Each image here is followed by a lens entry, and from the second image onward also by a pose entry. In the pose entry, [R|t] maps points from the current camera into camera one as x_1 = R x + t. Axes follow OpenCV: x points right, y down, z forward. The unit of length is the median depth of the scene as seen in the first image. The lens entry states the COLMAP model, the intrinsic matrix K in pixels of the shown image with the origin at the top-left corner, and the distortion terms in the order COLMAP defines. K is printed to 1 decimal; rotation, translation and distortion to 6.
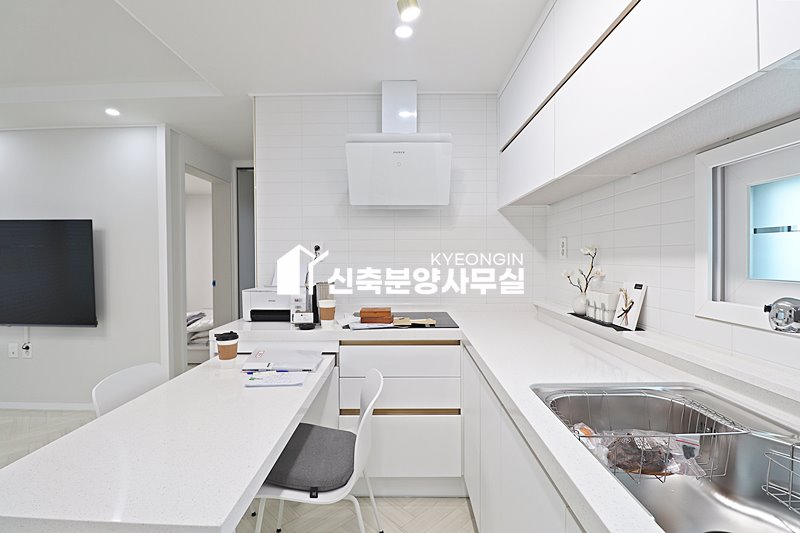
lens RADIAL K [[371.8, 0, 400.8], [0, 371.8, 264.9], [0, 0, 1]] dist [-0.005247, -0.009783]
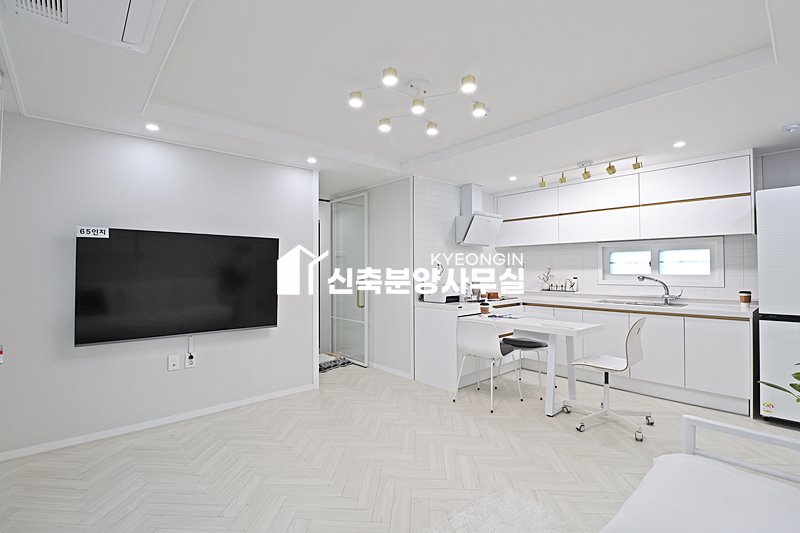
lens RADIAL K [[371.8, 0, 405.2], [0, 371.8, 261.7], [0, 0, 1]] dist [-0.005247, -0.009783]
pose [[0.729601, 0.015607, 0.683695, -1.869023], [0.015176, 0.999124, -0.039003, 0.012290], [-0.683705, 0.038832, 0.728725, -0.258415]]
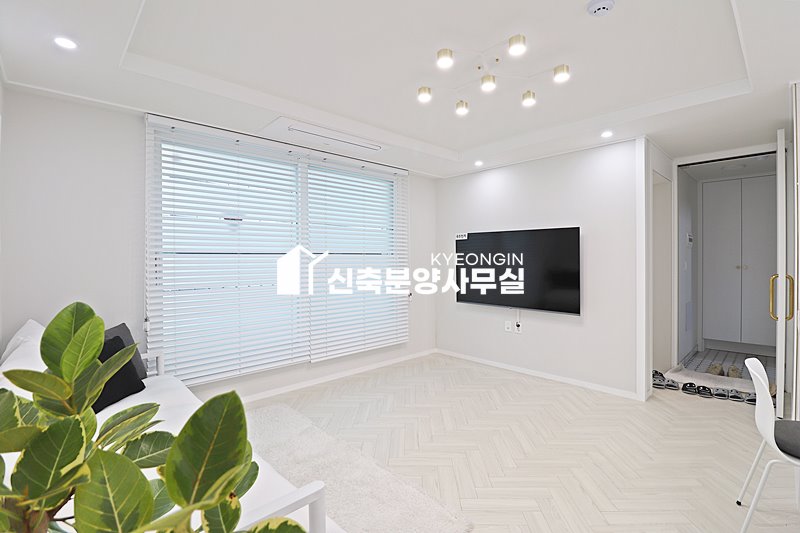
lens RADIAL K [[371.8, 0, 401.2], [0, 371.8, 261.6], [0, 0, 1]] dist [-0.005247, -0.009783]
pose [[0.702064, 0.007547, -0.712074, -0.513922], [-0.012879, 0.999915, -0.002100, 0.001757], [0.711997, 0.010645, 0.702102, -0.375110]]
